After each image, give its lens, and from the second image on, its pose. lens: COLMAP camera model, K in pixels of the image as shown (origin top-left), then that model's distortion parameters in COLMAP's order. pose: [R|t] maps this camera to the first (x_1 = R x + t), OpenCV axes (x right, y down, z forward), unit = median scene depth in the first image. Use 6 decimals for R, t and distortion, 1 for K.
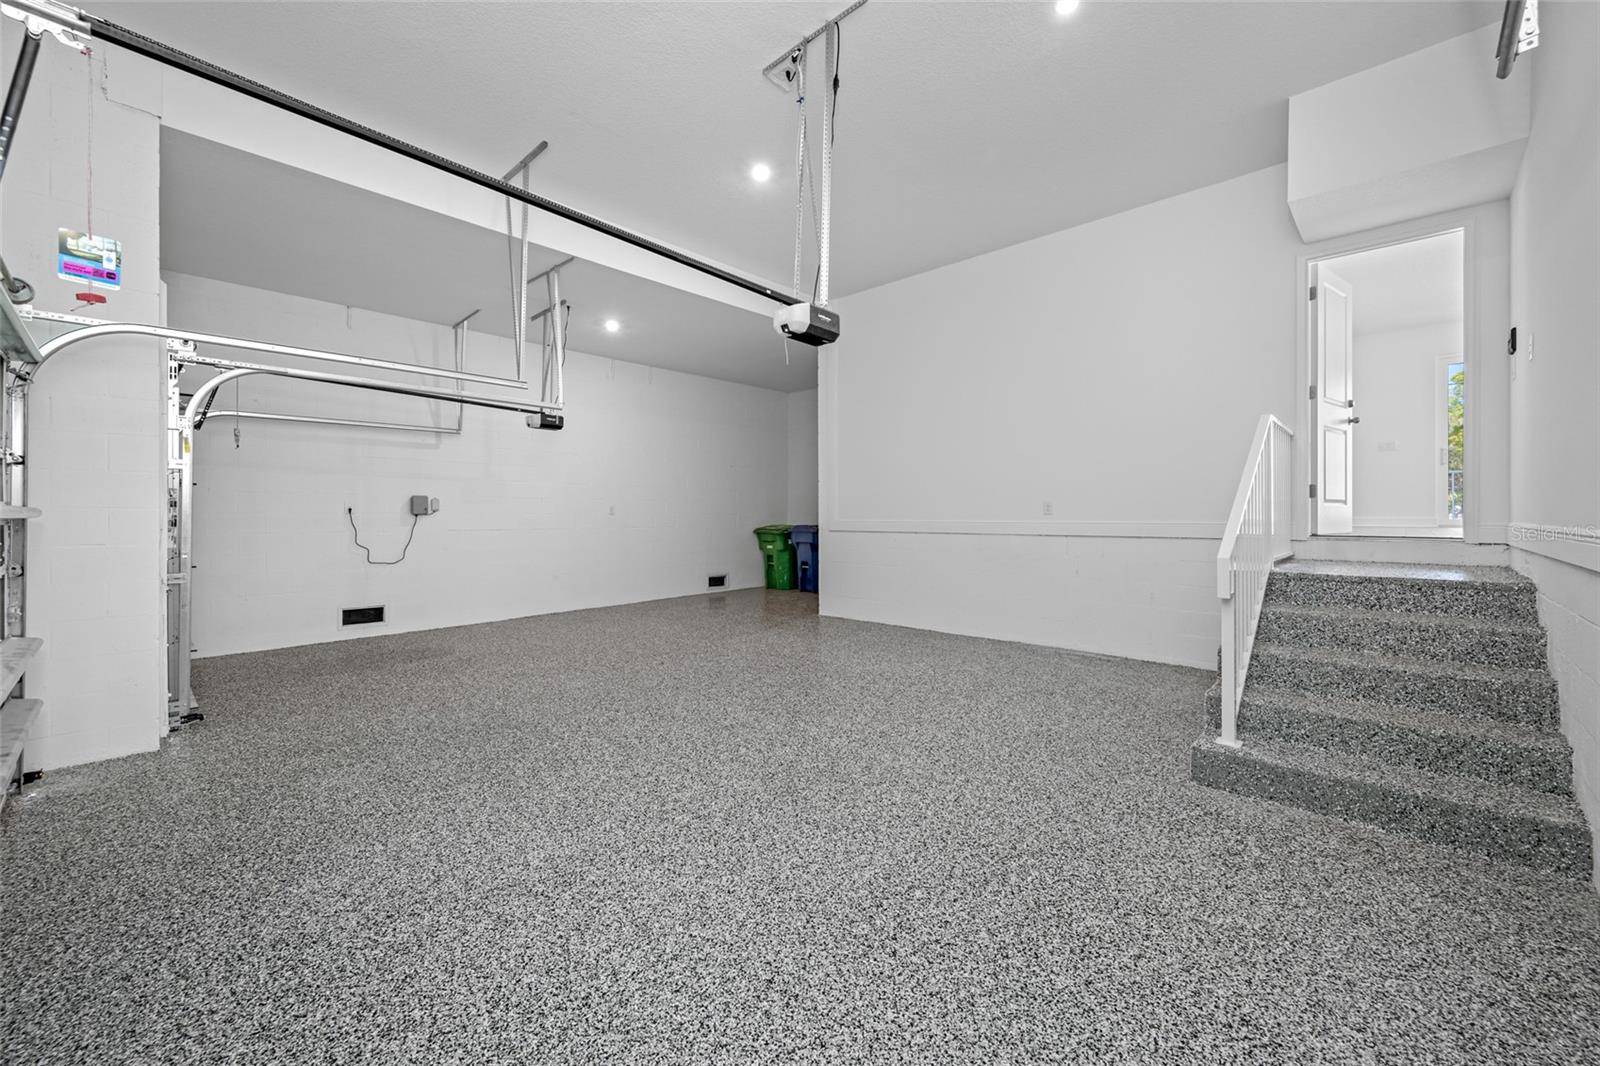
lens RADIAL K [[630.1, 0, 800.0], [0, 630.1, 533.0], [0, 0, 1]] dist [0.000053, 0.000011]
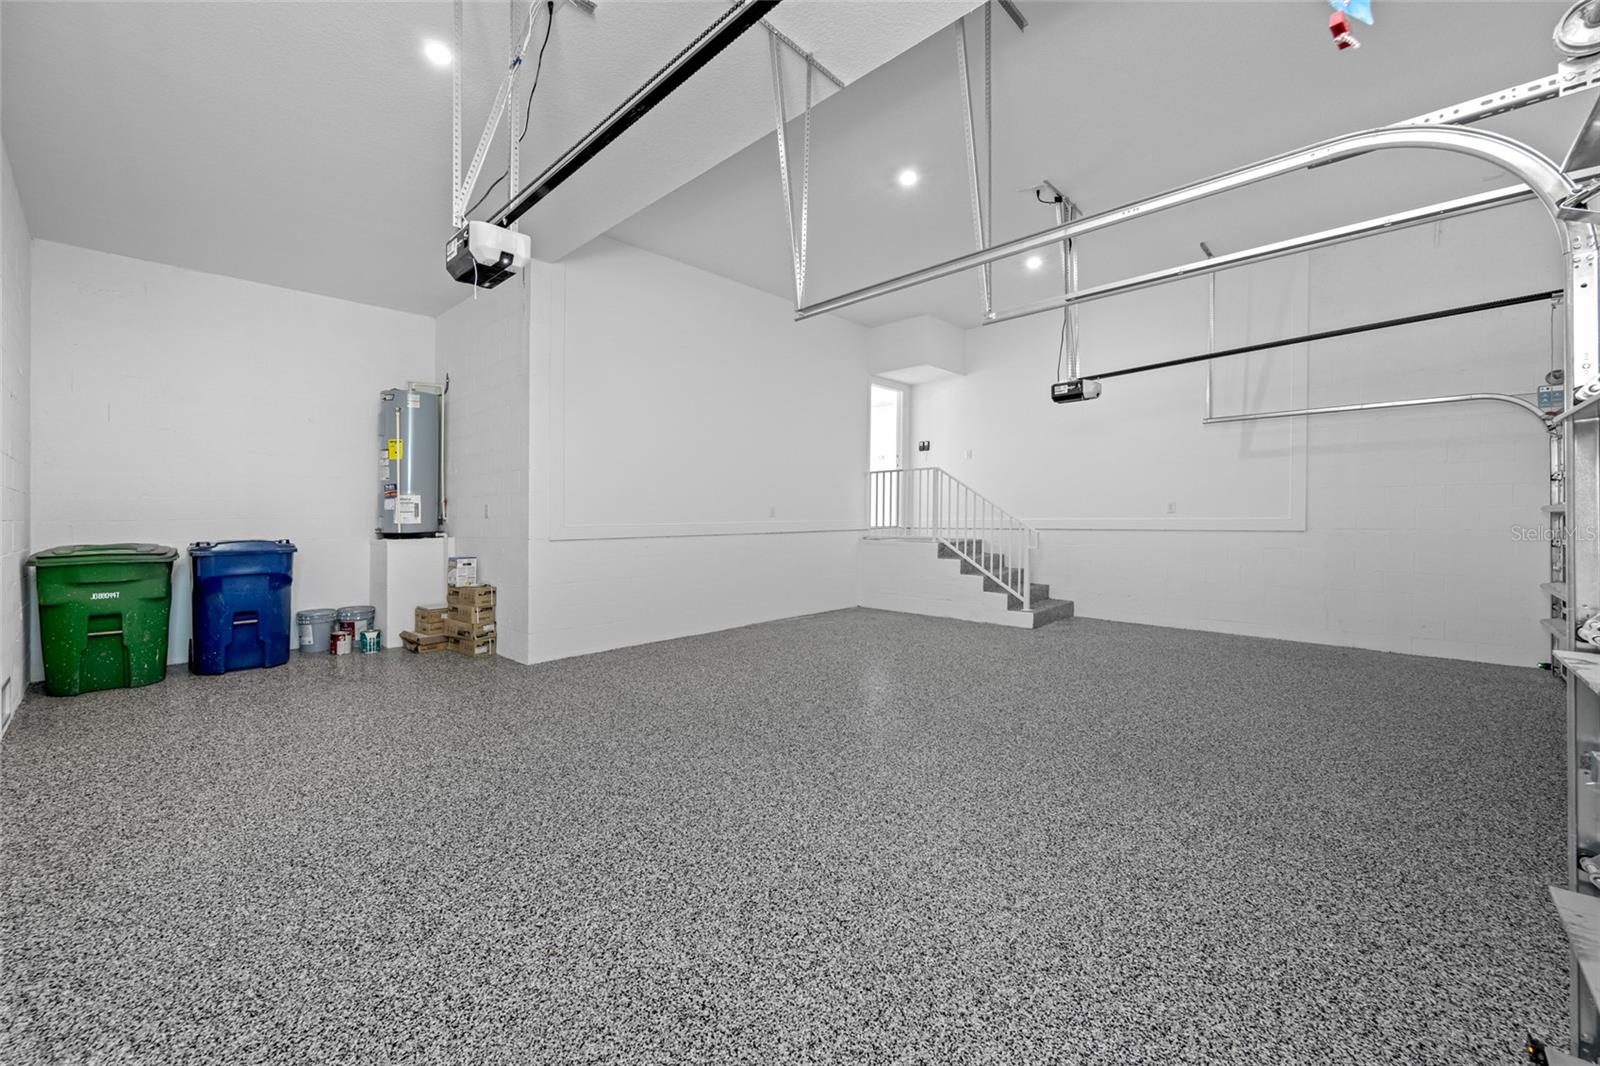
lens RADIAL K [[630.1, 0, 800.0], [0, 630.1, 533.0], [0, 0, 1]] dist [0.000053, 0.000011]
pose [[0.002565, -0.022597, 0.999741, -1.369259], [0.035264, 0.999125, 0.022493, -0.036486], [-0.999375, 0.035197, 0.003359, 1.477824]]
